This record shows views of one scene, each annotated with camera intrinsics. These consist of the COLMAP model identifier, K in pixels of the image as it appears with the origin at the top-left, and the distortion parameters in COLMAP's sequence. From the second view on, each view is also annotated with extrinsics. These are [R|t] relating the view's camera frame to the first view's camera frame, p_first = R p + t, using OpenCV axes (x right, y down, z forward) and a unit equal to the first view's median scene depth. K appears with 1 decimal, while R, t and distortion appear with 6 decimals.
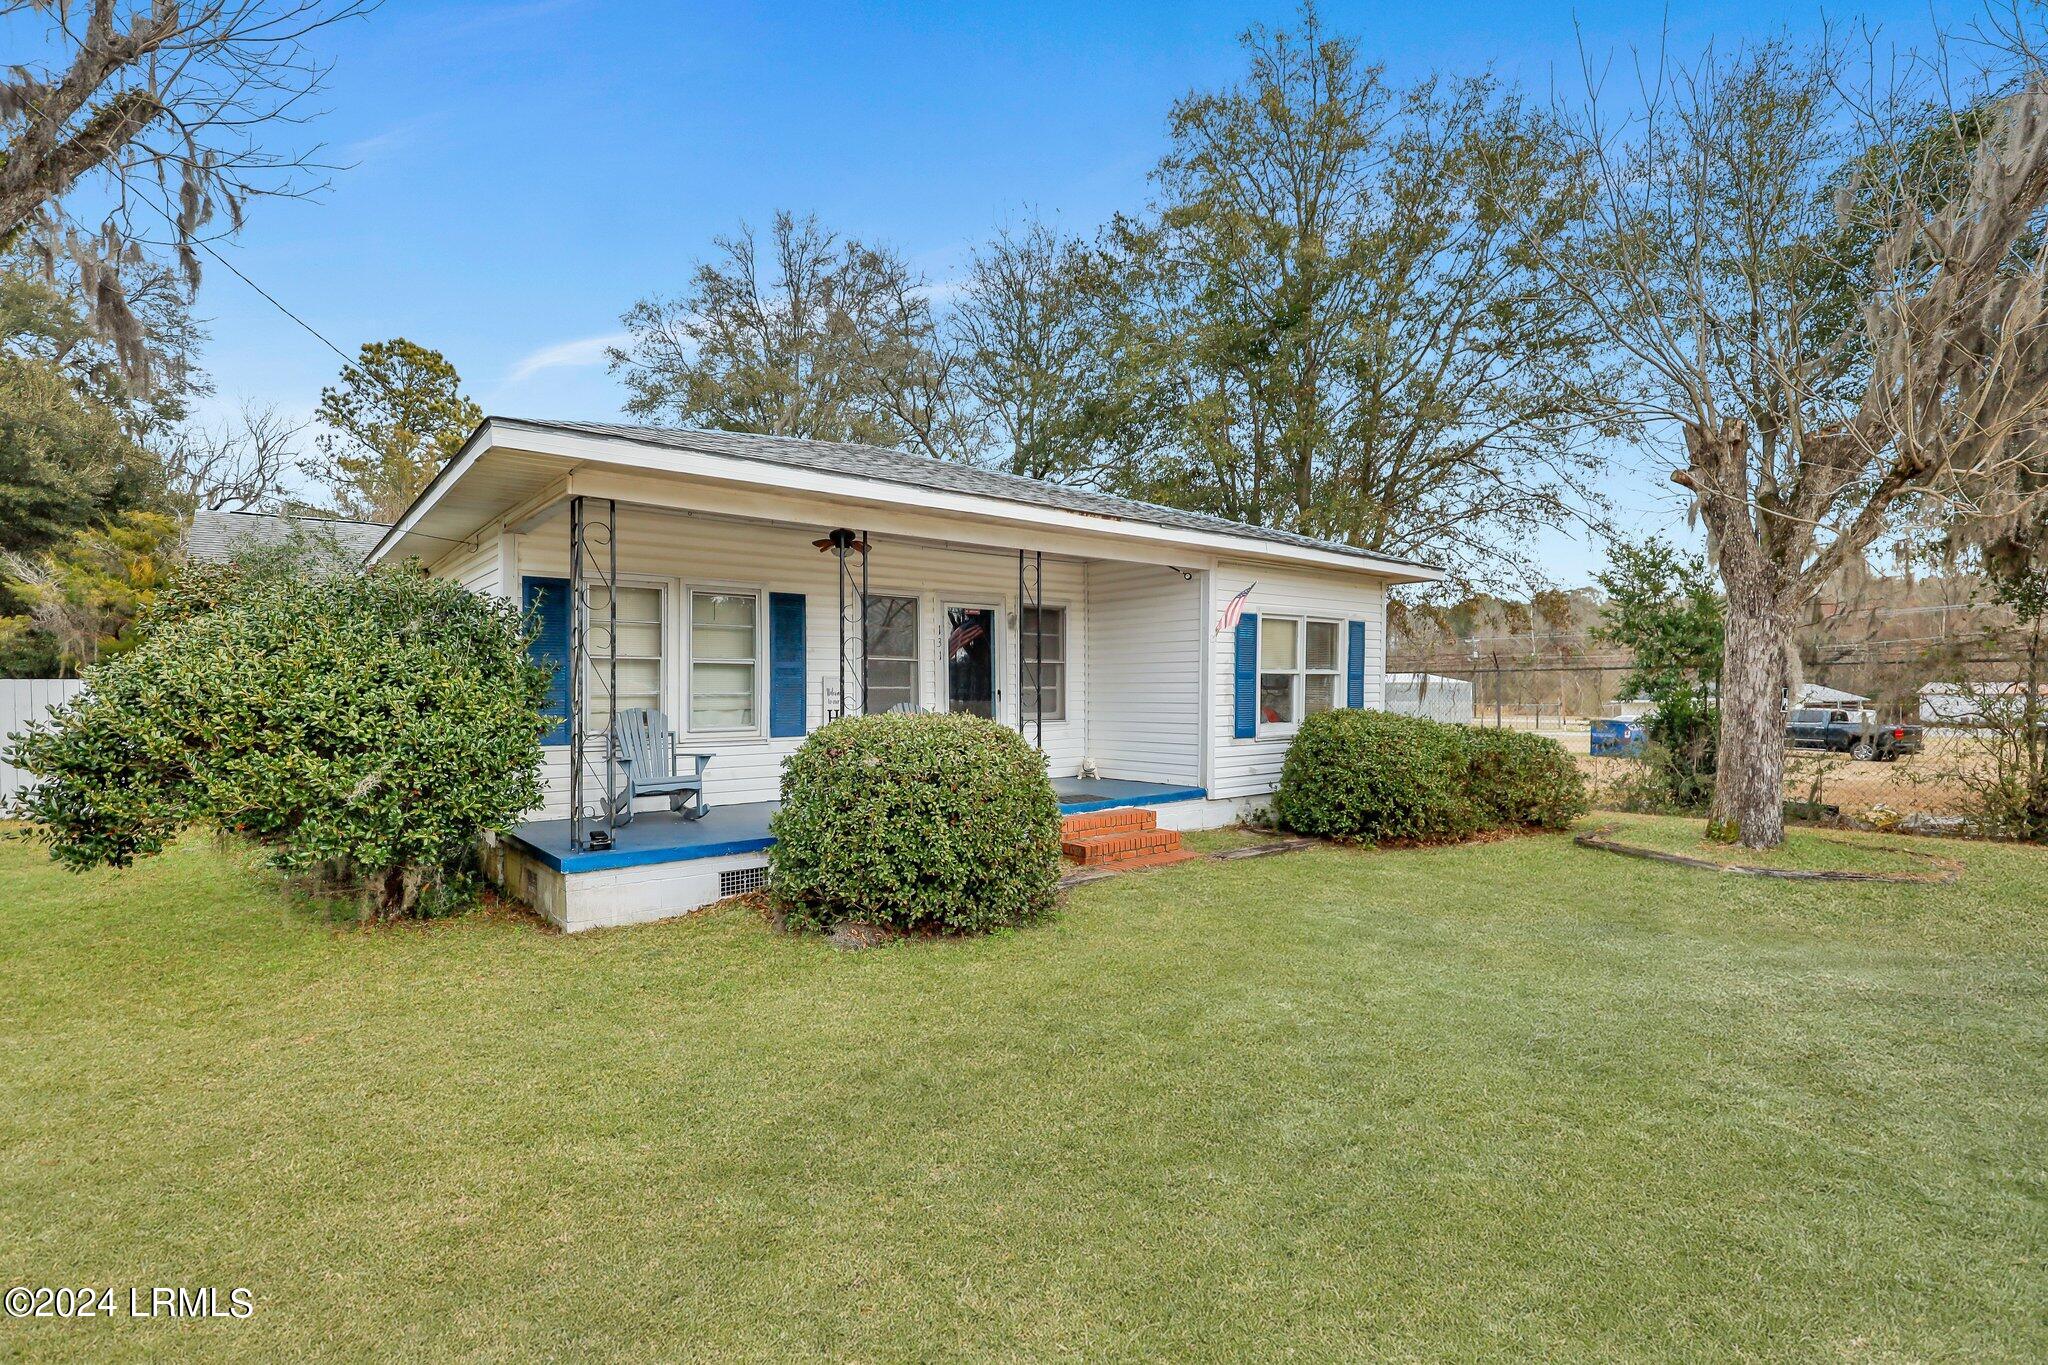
lens RADIAL K [[936.9, 0, 1040.8], [0, 936.9, 690.7], [0, 0, 1]] dist [-0.000699, 0.000874]
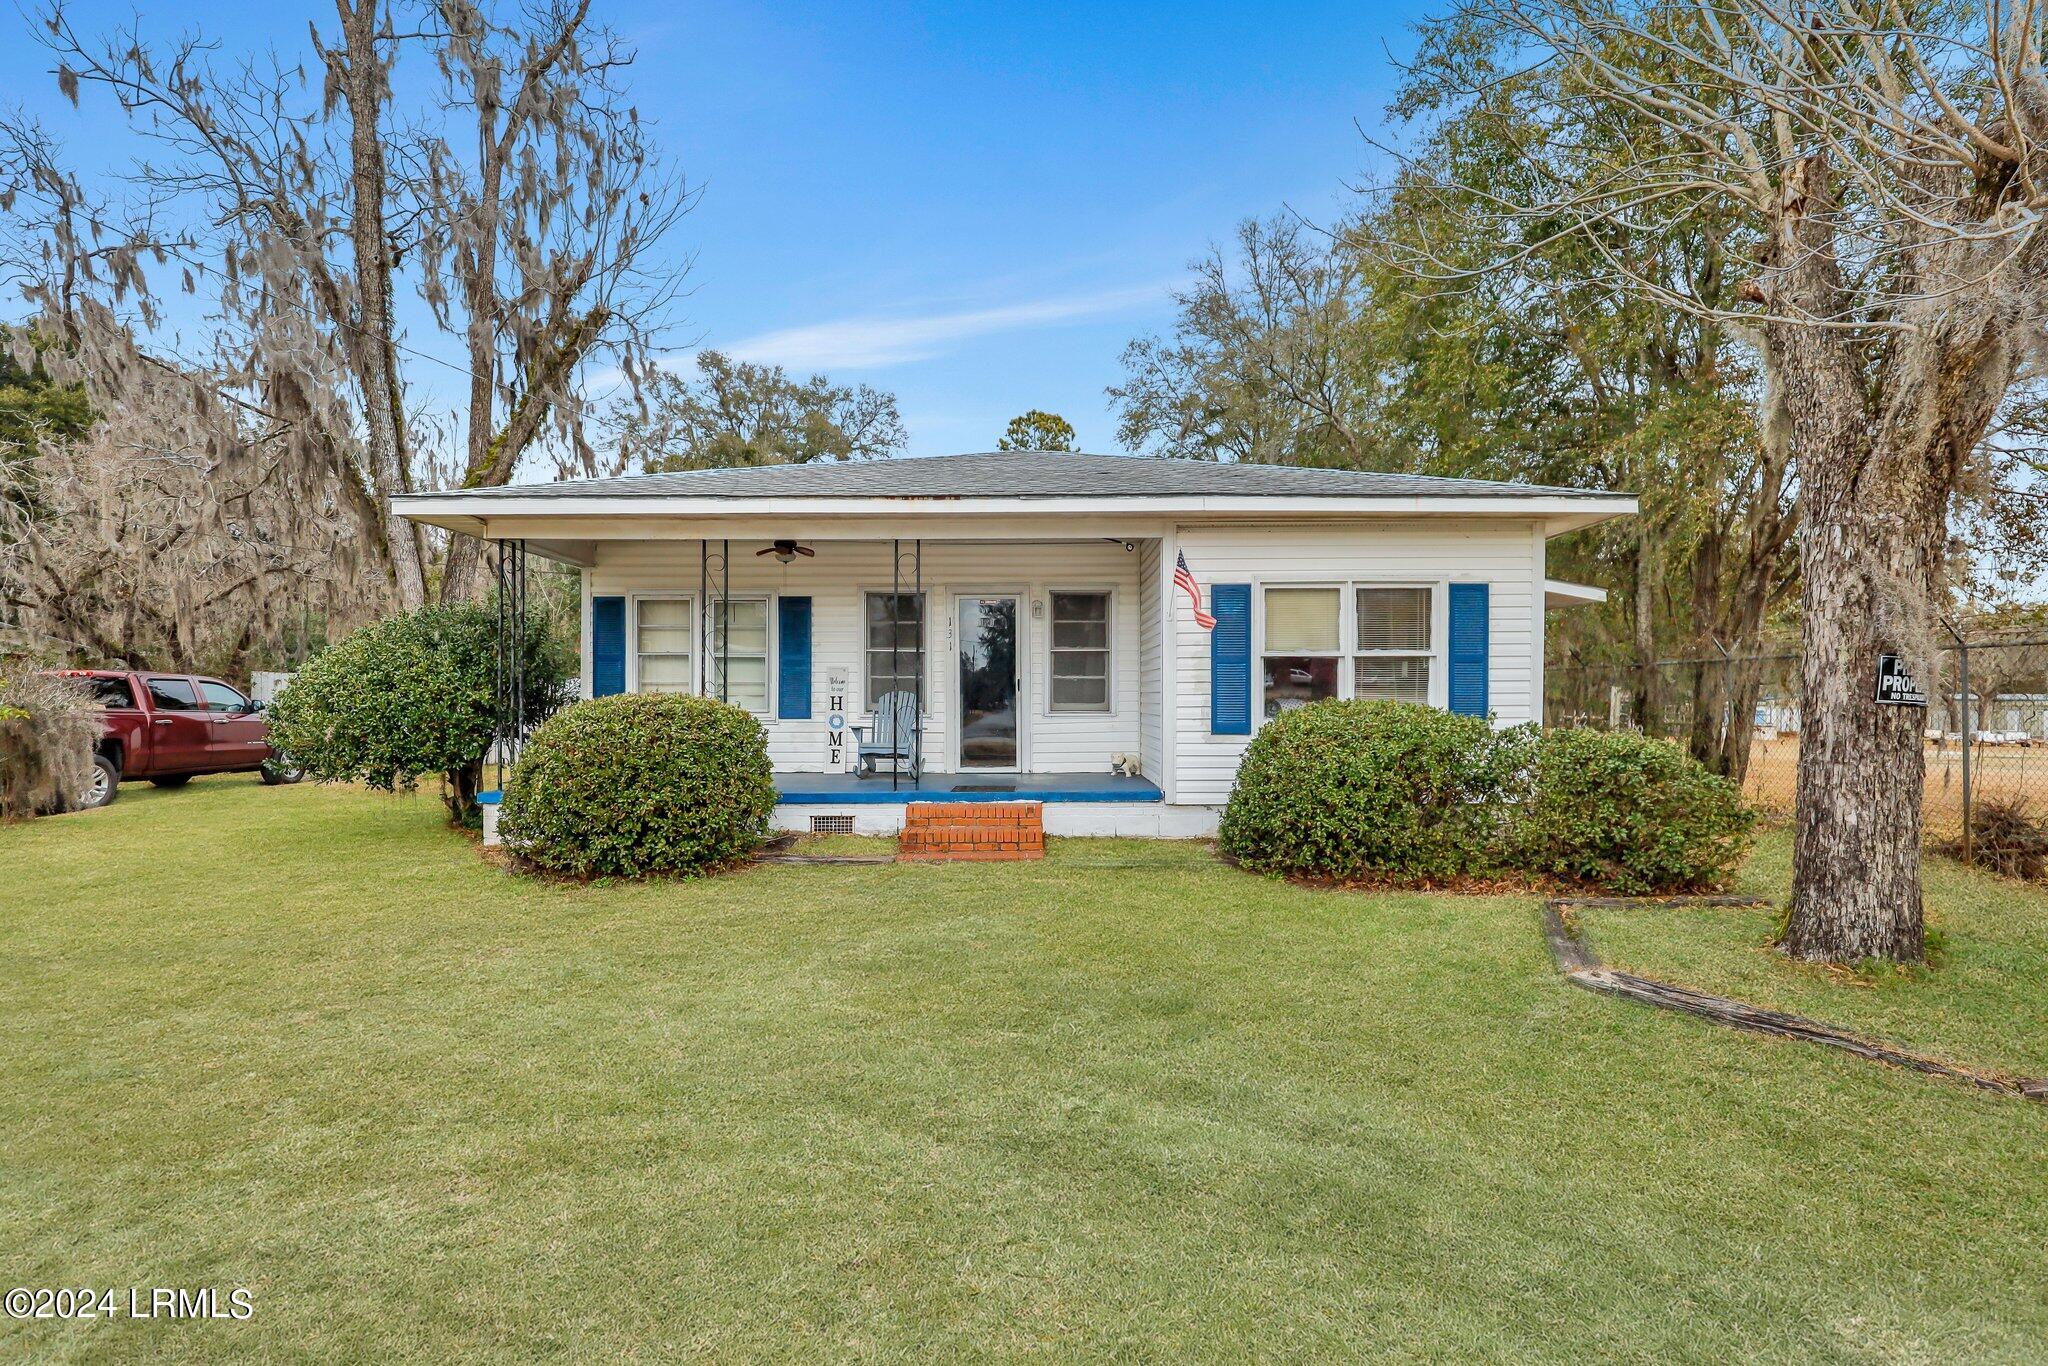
lens RADIAL K [[936.9, 0, 1025.3], [0, 936.9, 691.0], [0, 0, 1]] dist [-0.000699, 0.000874]
pose [[0.763369, 0.000661, -0.645963, 0.630345], [-0.004550, 0.999980, -0.004353, 0.016876], [0.645947, 0.006262, 0.763357, 0.254904]]
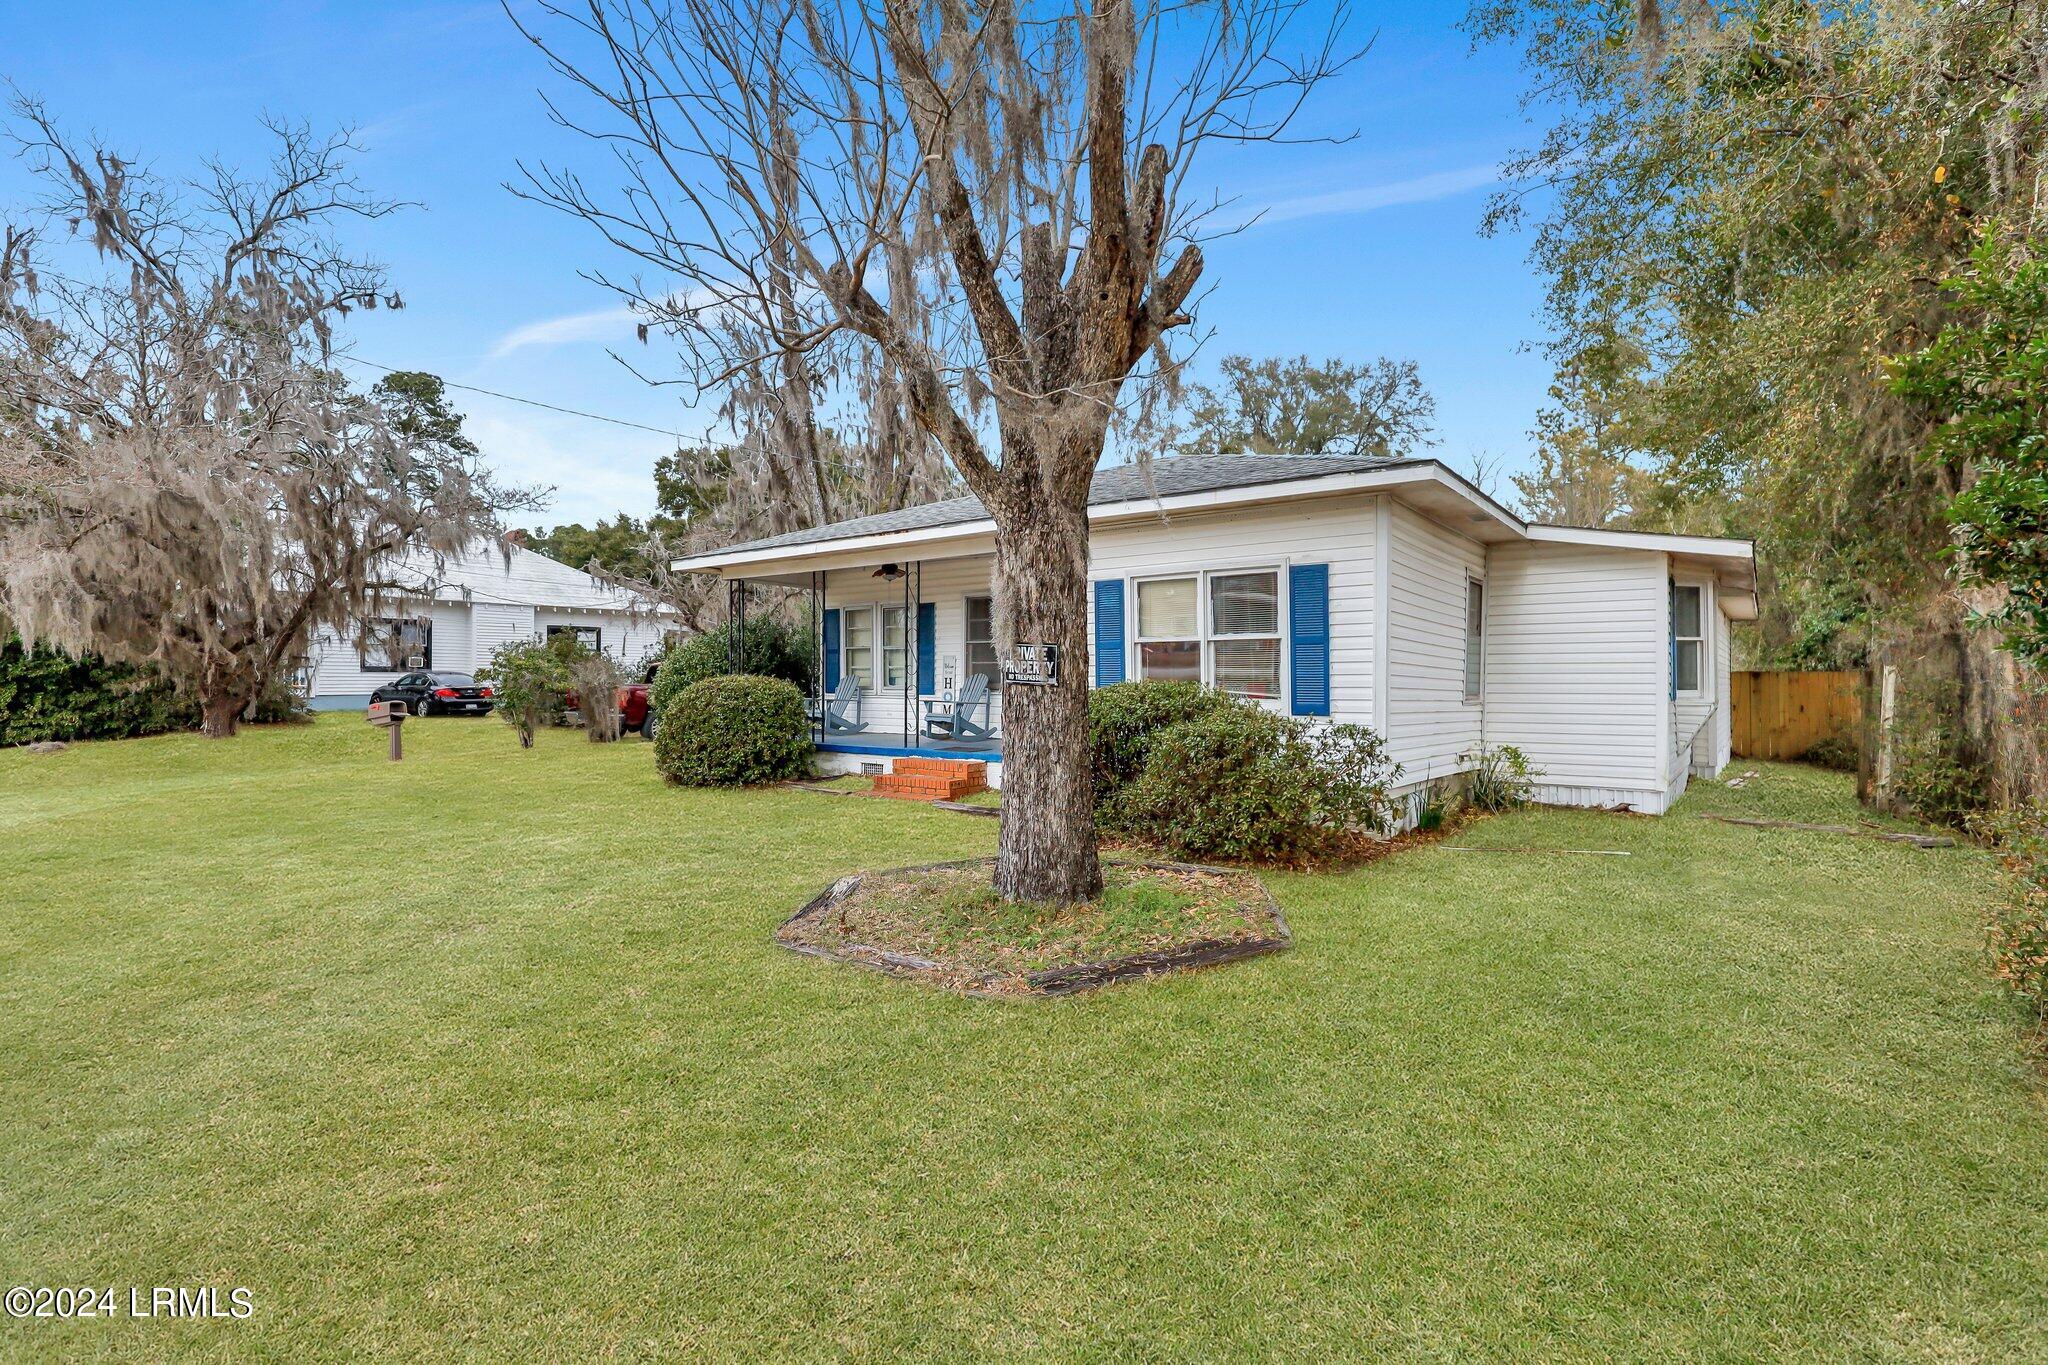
lens RADIAL K [[936.9, 0, 1018.9], [0, 936.9, 665.3], [0, 0, 1]] dist [-0.000699, 0.000874]
pose [[0.222513, -0.009303, -0.974885, 1.153373], [-0.004665, 0.999933, -0.010607, 0.014831], [0.974919, 0.006908, 0.222454, 0.715661]]
